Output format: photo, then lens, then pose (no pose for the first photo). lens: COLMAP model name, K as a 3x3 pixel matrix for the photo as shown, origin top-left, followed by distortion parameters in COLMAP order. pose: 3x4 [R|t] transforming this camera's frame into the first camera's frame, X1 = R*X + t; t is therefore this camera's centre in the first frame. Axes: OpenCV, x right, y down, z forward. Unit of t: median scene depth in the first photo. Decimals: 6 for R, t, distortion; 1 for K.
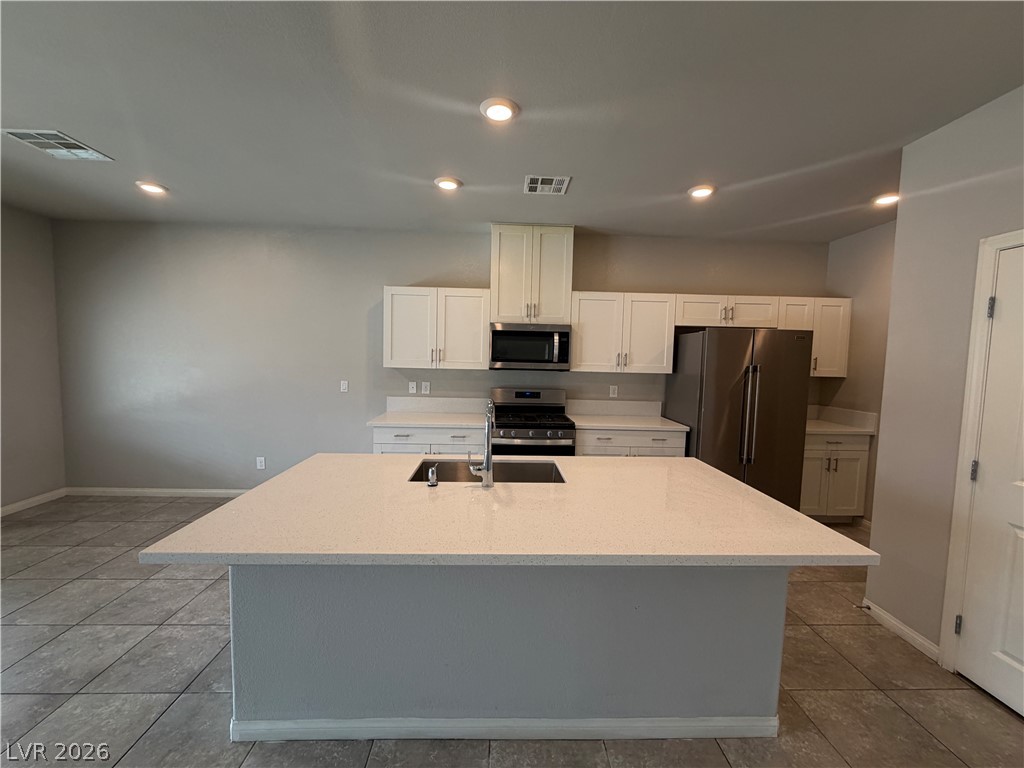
lens RADIAL K [[408.0, 0, 510.0], [0, 408.0, 384.9], [0, 0, 1]] dist [-0.000468, -0.000265]
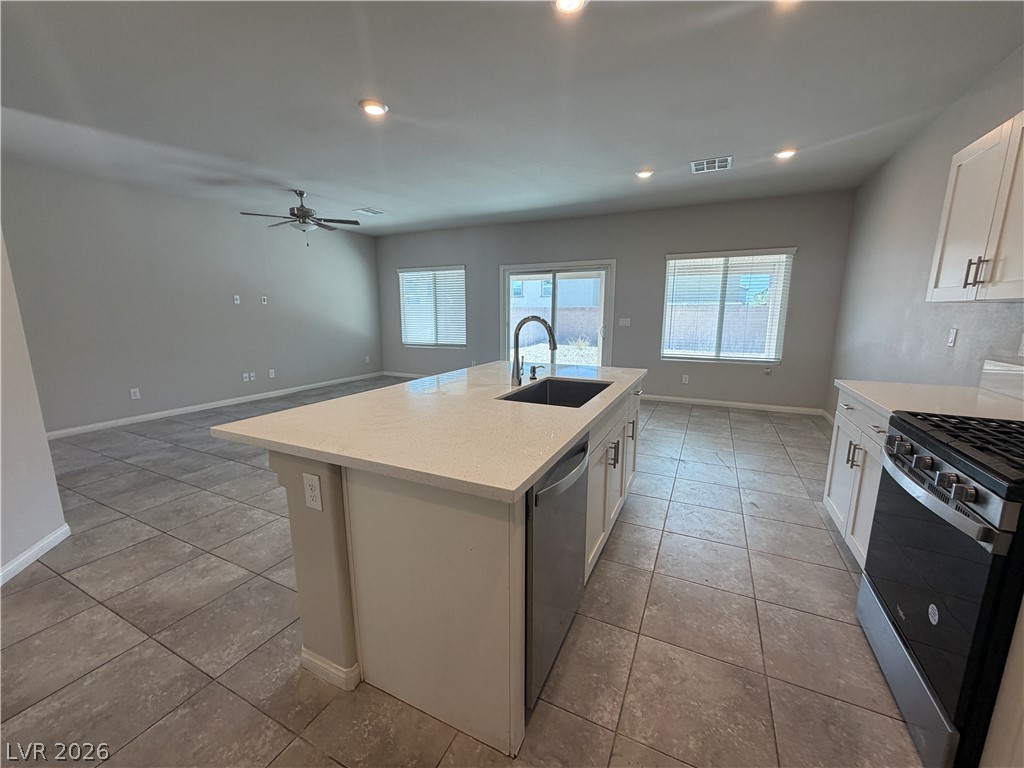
lens RADIAL K [[408.0, 0, 510.0], [0, 408.0, 384.9], [0, 0, 1]] dist [-0.000468, -0.000265]
pose [[-0.468436, 0.135526, -0.873041, 0.505912], [-0.073001, 0.978848, 0.191120, 0.005062], [0.880476, 0.153261, -0.448634, 0.753797]]
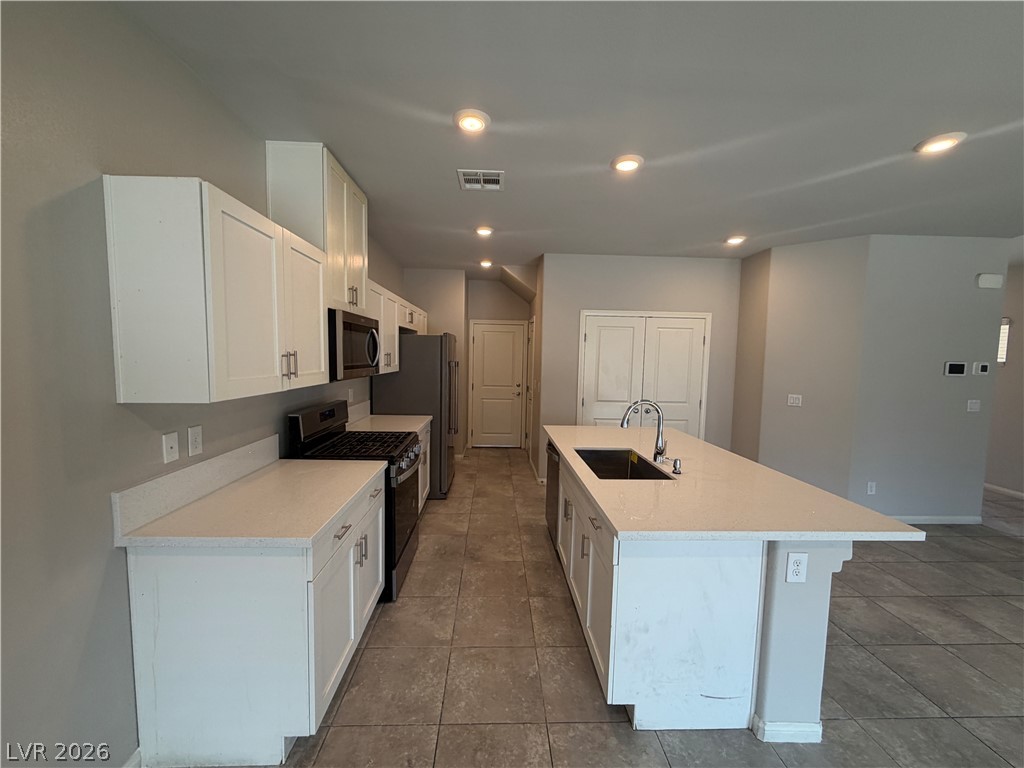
lens RADIAL K [[408.0, 0, 510.0], [0, 408.0, 384.9], [0, 0, 1]] dist [-0.000468, -0.000265]
pose [[-0.007822, -0.097543, 0.995201, -0.681485], [0.048930, 0.994001, 0.097811, -0.083155], [-0.998772, 0.049461, -0.003002, 0.732073]]
